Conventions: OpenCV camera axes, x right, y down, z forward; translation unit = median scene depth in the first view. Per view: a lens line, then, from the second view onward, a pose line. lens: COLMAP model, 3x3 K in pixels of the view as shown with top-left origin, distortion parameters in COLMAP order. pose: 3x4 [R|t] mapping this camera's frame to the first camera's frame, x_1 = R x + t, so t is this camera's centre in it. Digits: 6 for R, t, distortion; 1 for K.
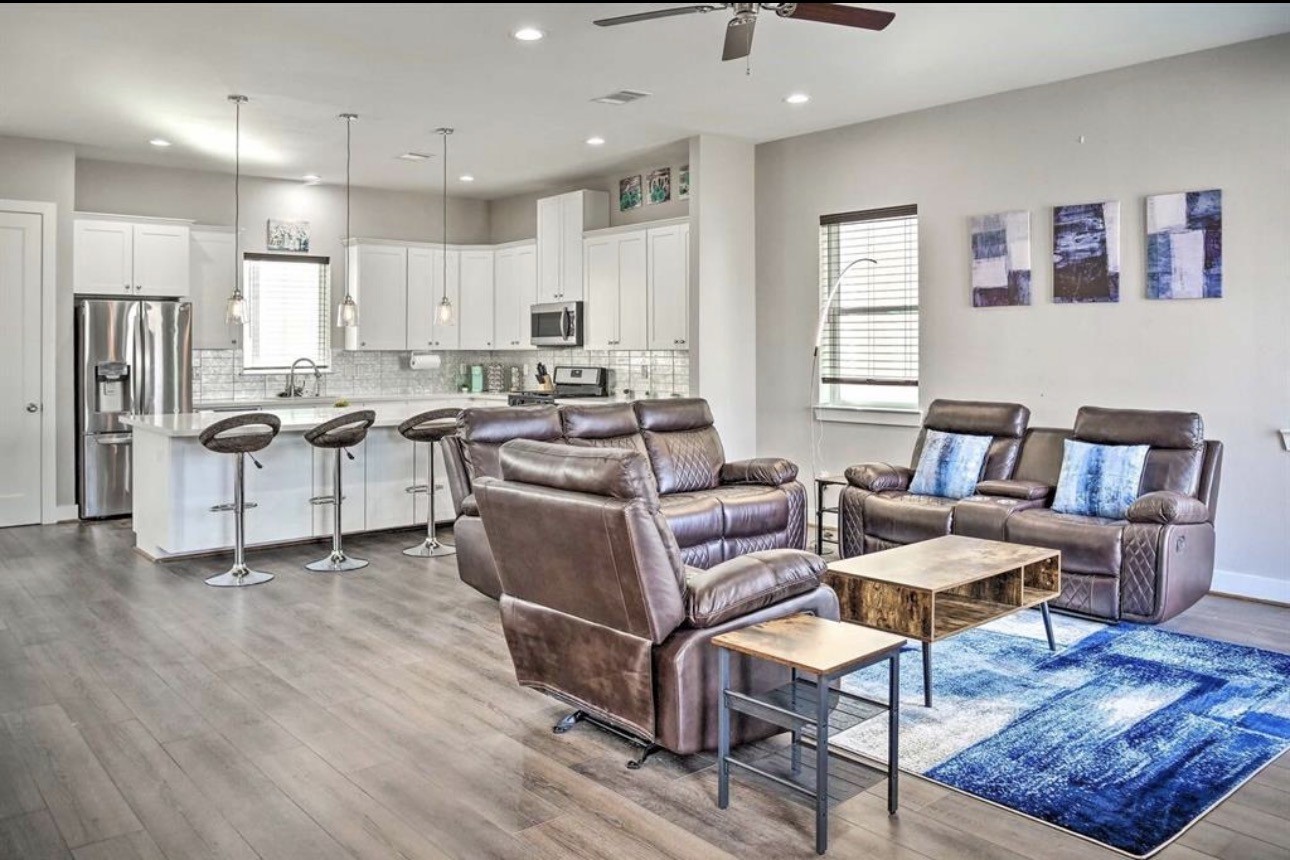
lens RADIAL K [[982.3, 0, 640.7], [0, 982.3, 339.1], [0, 0, 1]] dist [-0.046744, 0.005984]
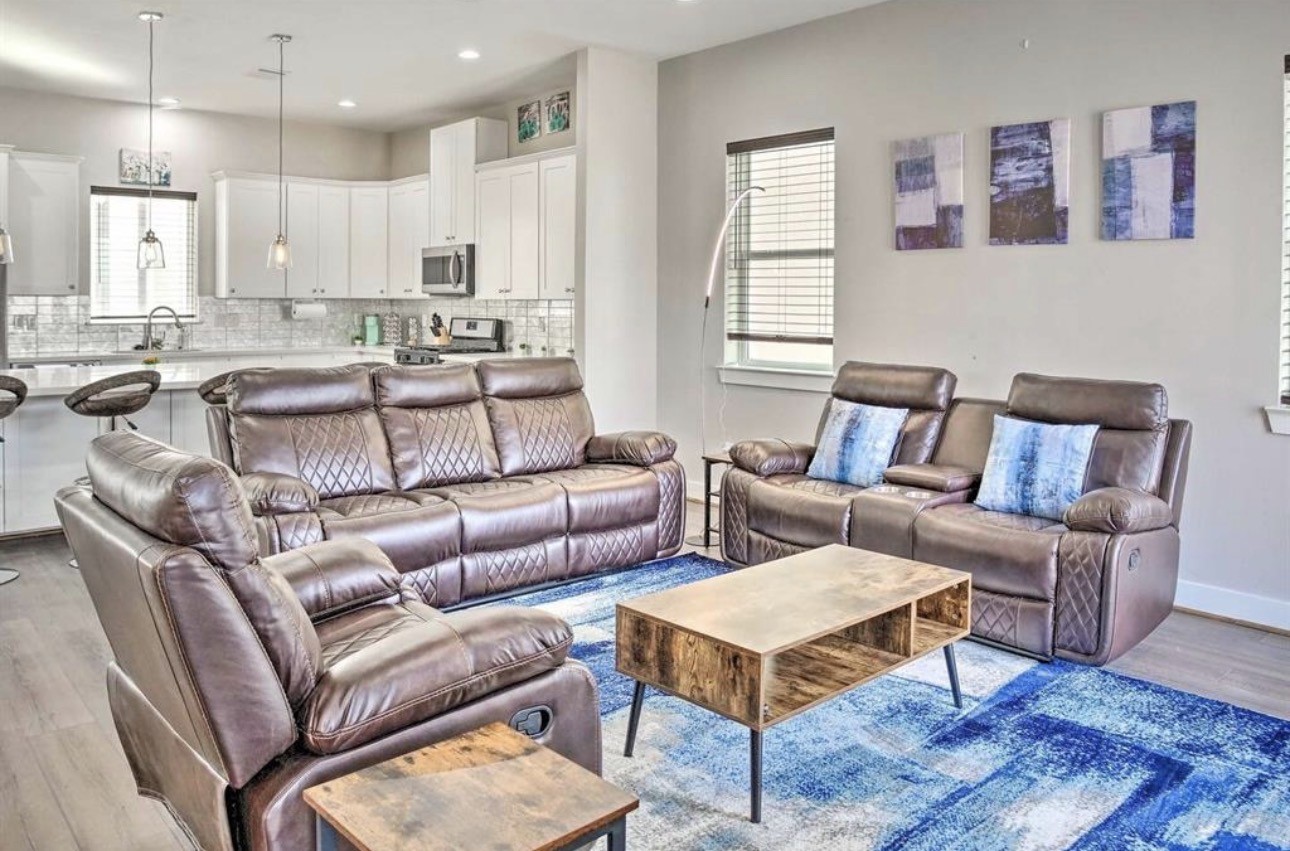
lens RADIAL K [[957.2, 0, 649.9], [0, 957.2, 310.1], [0, 0, 1]] dist [-0.045564, 0.004275]
pose [[0.999745, 0.007695, 0.021241, 0.127928], [-0.008118, 0.999769, 0.019906, 0.004100], [-0.021083, -0.020073, 0.999576, 0.216112]]
